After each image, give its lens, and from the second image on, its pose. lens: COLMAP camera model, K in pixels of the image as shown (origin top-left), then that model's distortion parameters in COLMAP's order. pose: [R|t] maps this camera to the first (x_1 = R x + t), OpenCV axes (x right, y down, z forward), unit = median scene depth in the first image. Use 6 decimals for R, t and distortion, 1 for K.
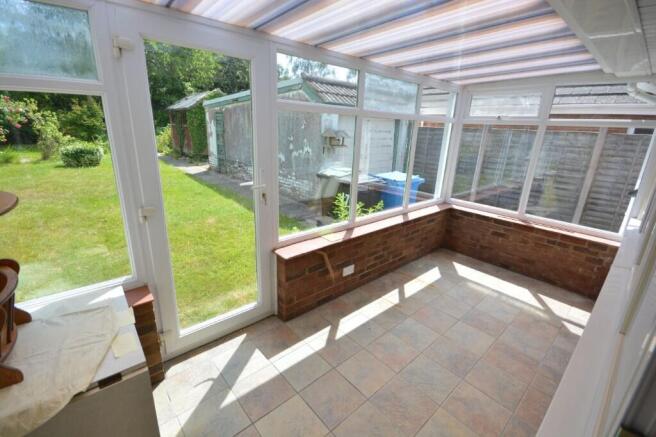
lens RADIAL K [[282.4, 0, 324.8], [0, 282.4, 214.6], [0, 0, 1]] dist [-0.002253, -0.001350]
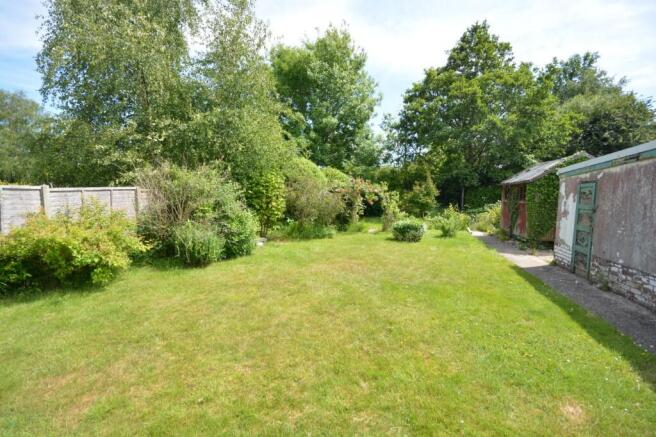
lens RADIAL K [[282.4, 0, 324.8], [0, 282.4, 214.6], [0, 0, 1]] dist [-0.002253, -0.001350]
pose [[0.513369, 0.026629, -0.857755, -0.122361], [-0.249809, 0.960870, -0.119681, -0.060871], [0.821004, 0.275716, 0.499934, 0.199864]]
